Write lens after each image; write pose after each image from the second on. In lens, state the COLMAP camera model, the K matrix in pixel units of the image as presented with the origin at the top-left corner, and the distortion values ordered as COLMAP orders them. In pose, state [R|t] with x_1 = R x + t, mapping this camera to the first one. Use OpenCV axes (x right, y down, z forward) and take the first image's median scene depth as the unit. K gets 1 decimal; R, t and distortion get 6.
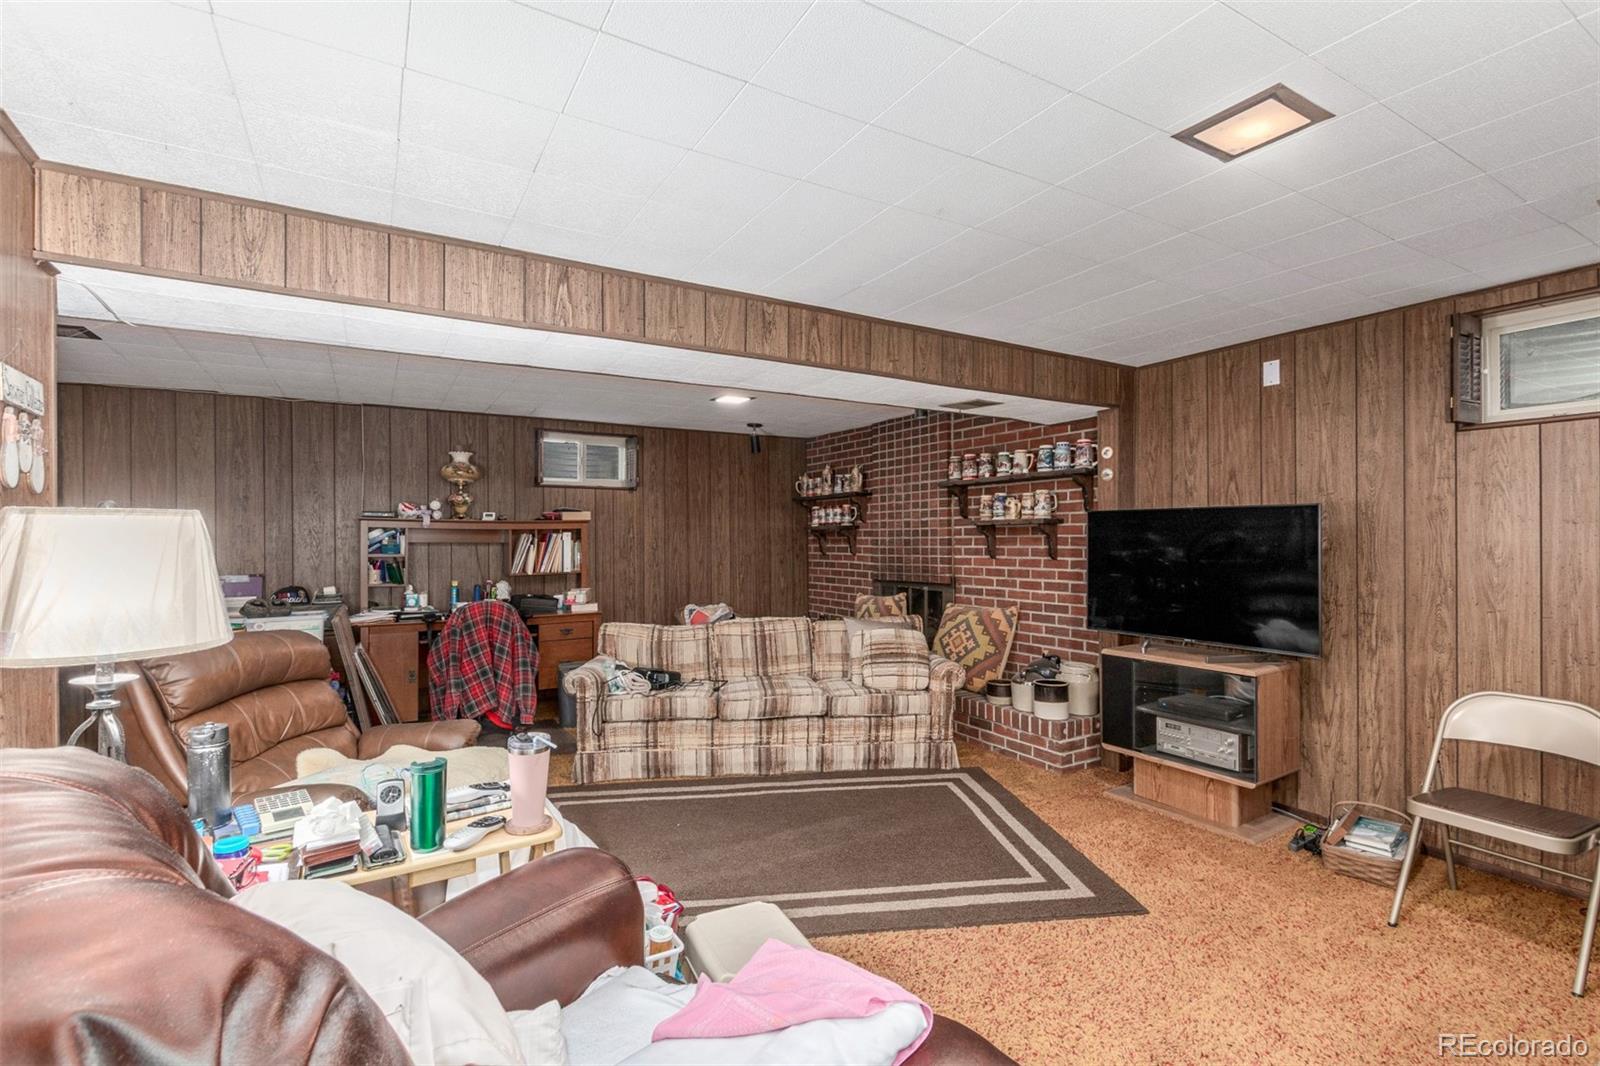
lens RADIAL K [[762.7, 0, 766.4], [0, 762.7, 531.7], [0, 0, 1]] dist [-0.000077, 0.000262]
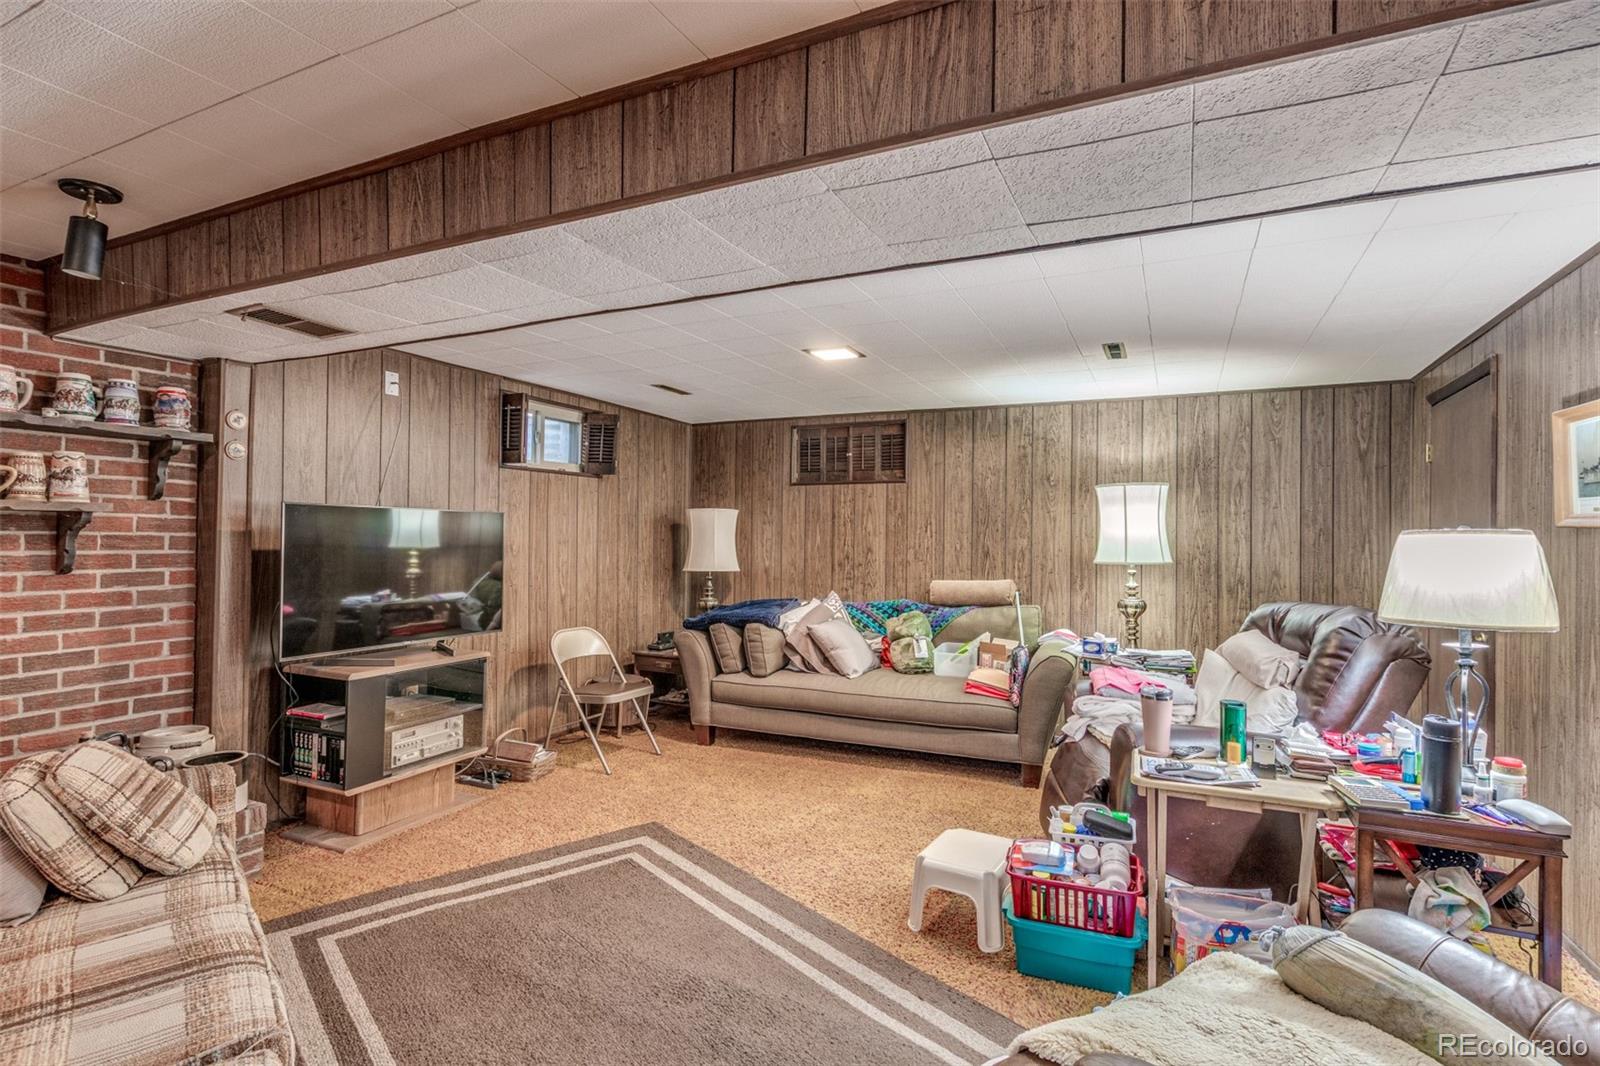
lens RADIAL K [[762.7, 0, 766.4], [0, 762.7, 531.7], [0, 0, 1]] dist [-0.000077, 0.000262]
pose [[-0.561667, 0.004131, 0.827353, -0.508392], [-0.012260, 0.999836, -0.013315, 0.007105], [-0.827272, -0.017622, -0.561525, 1.148319]]
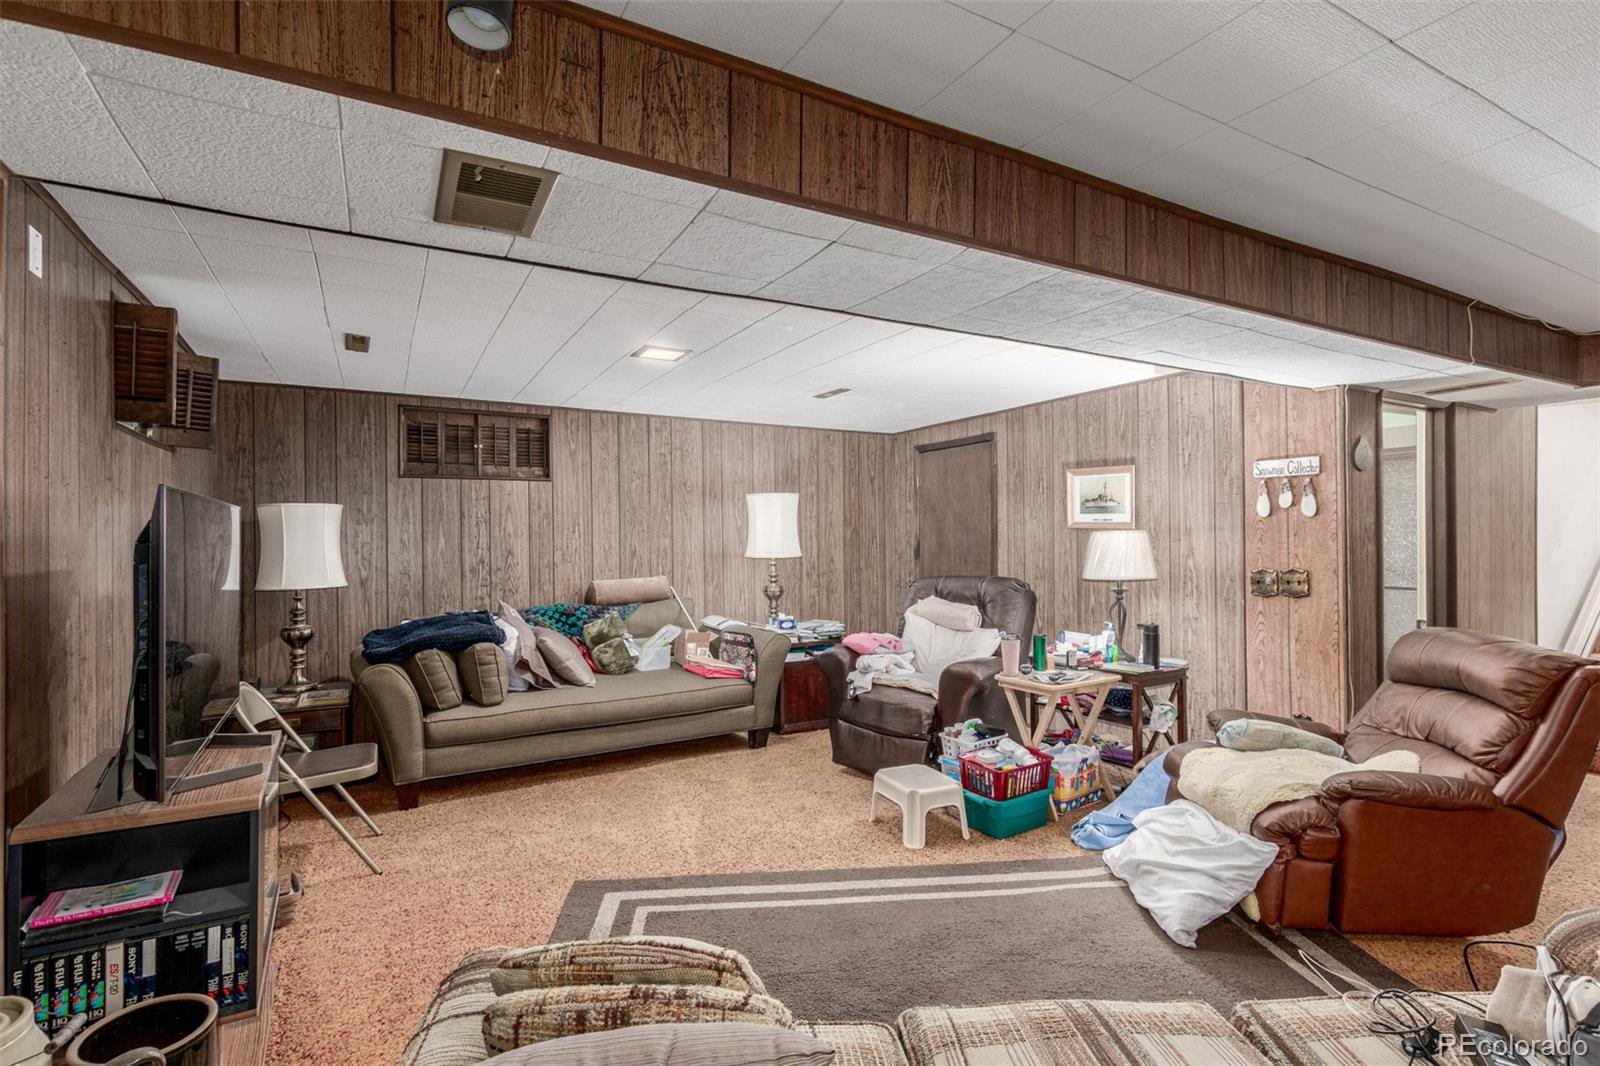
lens RADIAL K [[763.0, 0, 800.0], [0, 763.0, 533.0], [0, 0, 1]] dist [0.002231, 0.000257]
pose [[-0.999813, 0.008561, 0.017359, 0.110959], [0.008368, 0.999903, -0.011161, 0.004385], [-0.017452, -0.011014, -0.999787, 1.524634]]
